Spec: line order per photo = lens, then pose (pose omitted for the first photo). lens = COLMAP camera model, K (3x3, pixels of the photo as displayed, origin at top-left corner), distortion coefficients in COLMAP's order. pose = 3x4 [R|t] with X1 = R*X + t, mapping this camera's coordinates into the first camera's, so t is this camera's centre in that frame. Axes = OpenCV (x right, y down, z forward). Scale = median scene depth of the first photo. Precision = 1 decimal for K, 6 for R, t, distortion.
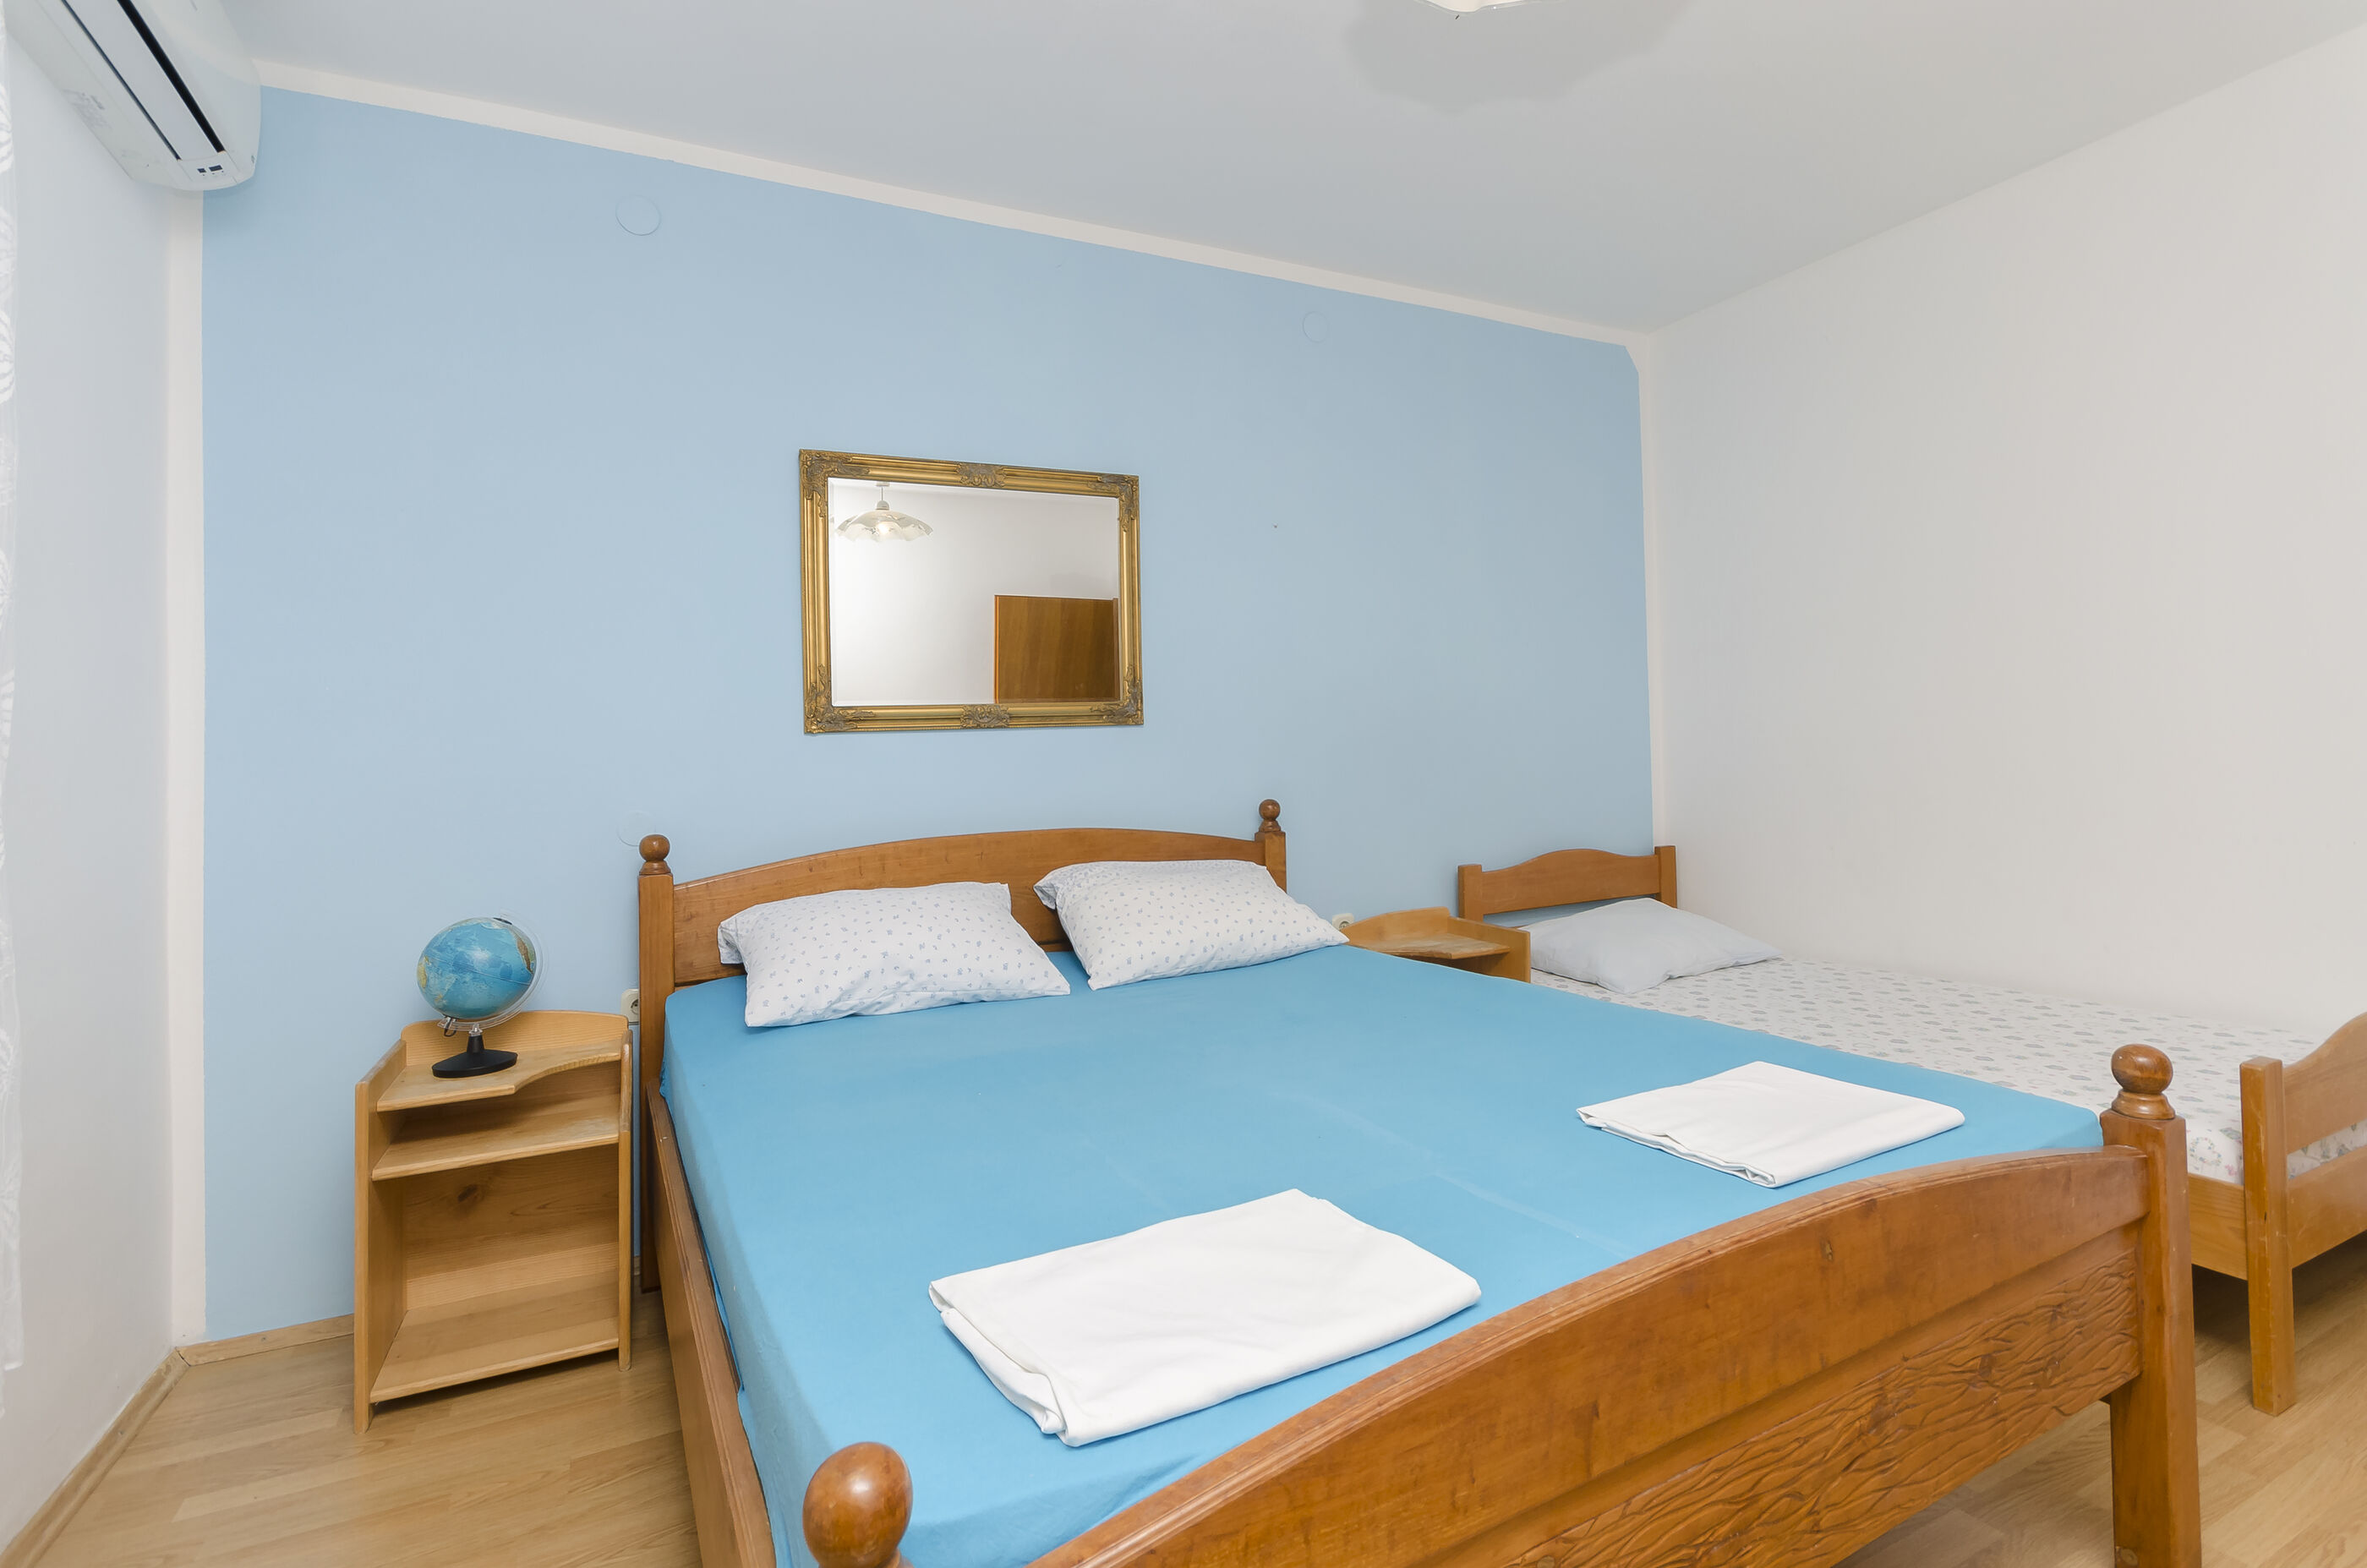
lens RADIAL K [[1112.1, 0, 1212.2], [0, 1112.1, 732.7], [0, 0, 1]] dist [0.012333, -0.001839]
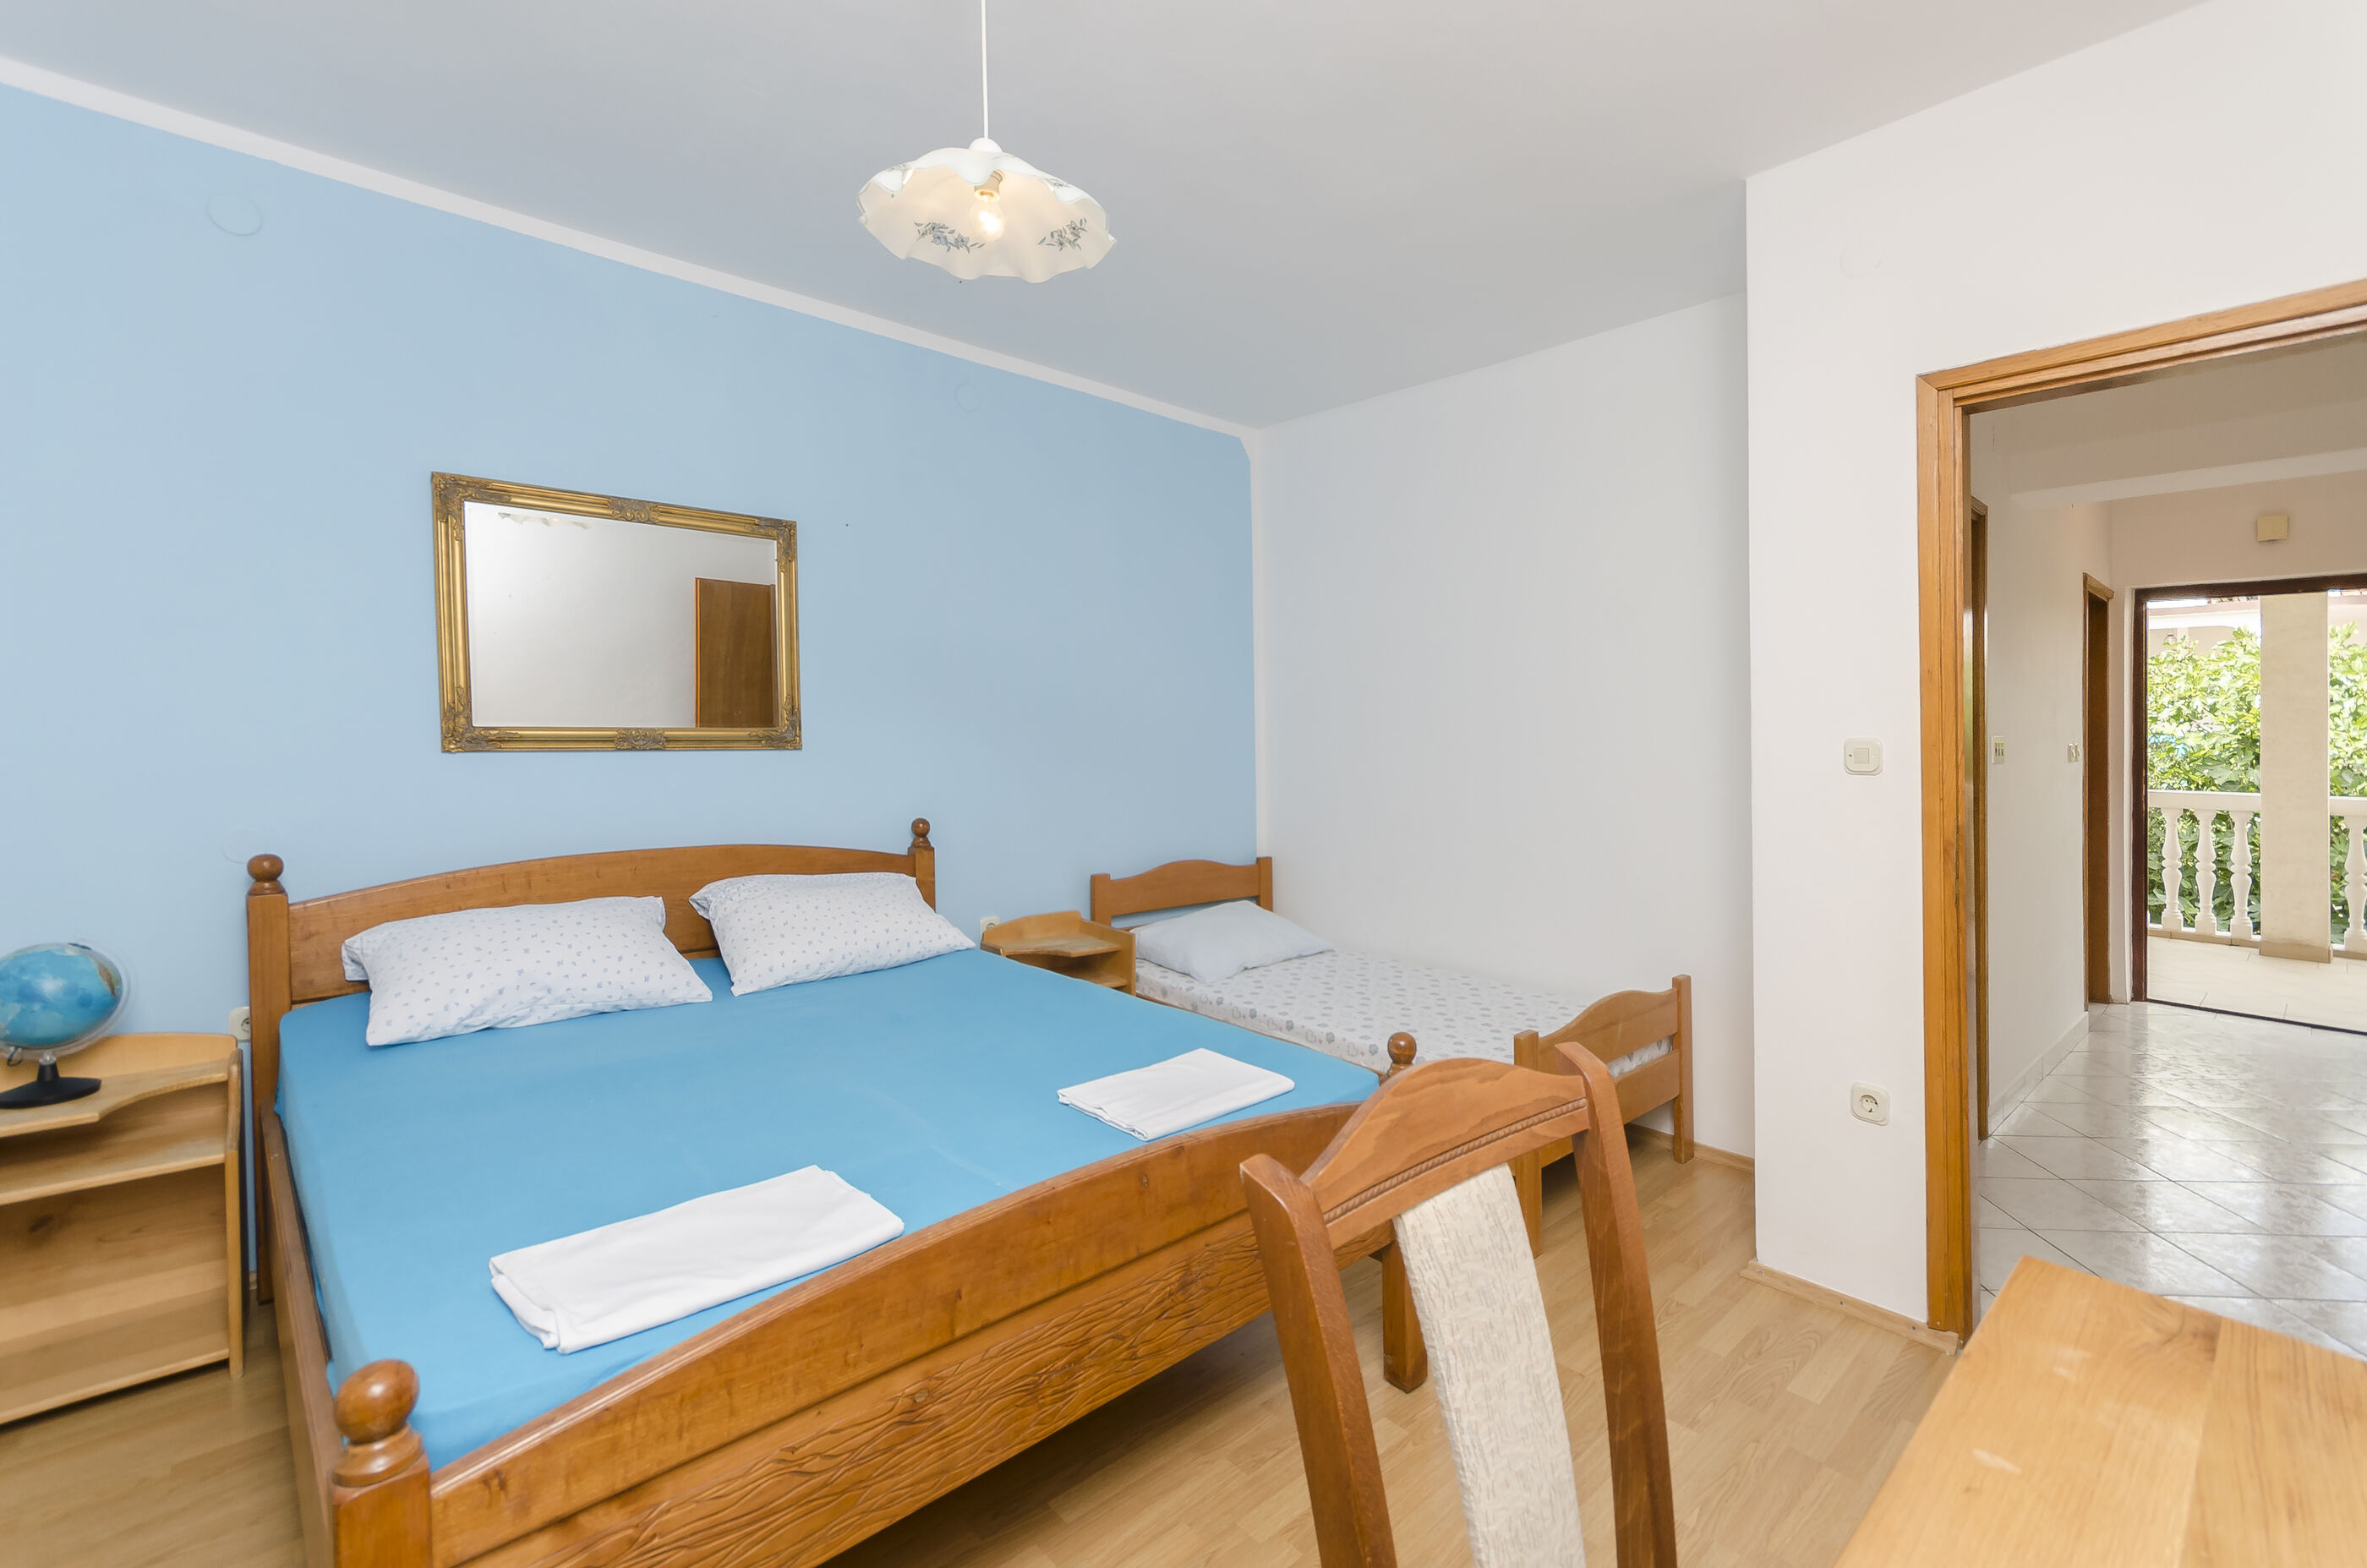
lens RADIAL K [[1033.5, 0, 1170.4], [0, 1033.5, 792.4], [0, 0, 1]] dist [0.017208, -0.004002]
pose [[0.970608, 0.016921, 0.240071, 0.066350], [-0.030297, 0.998180, 0.052138, -0.042306], [-0.238752, -0.057879, 0.969354, -0.103823]]
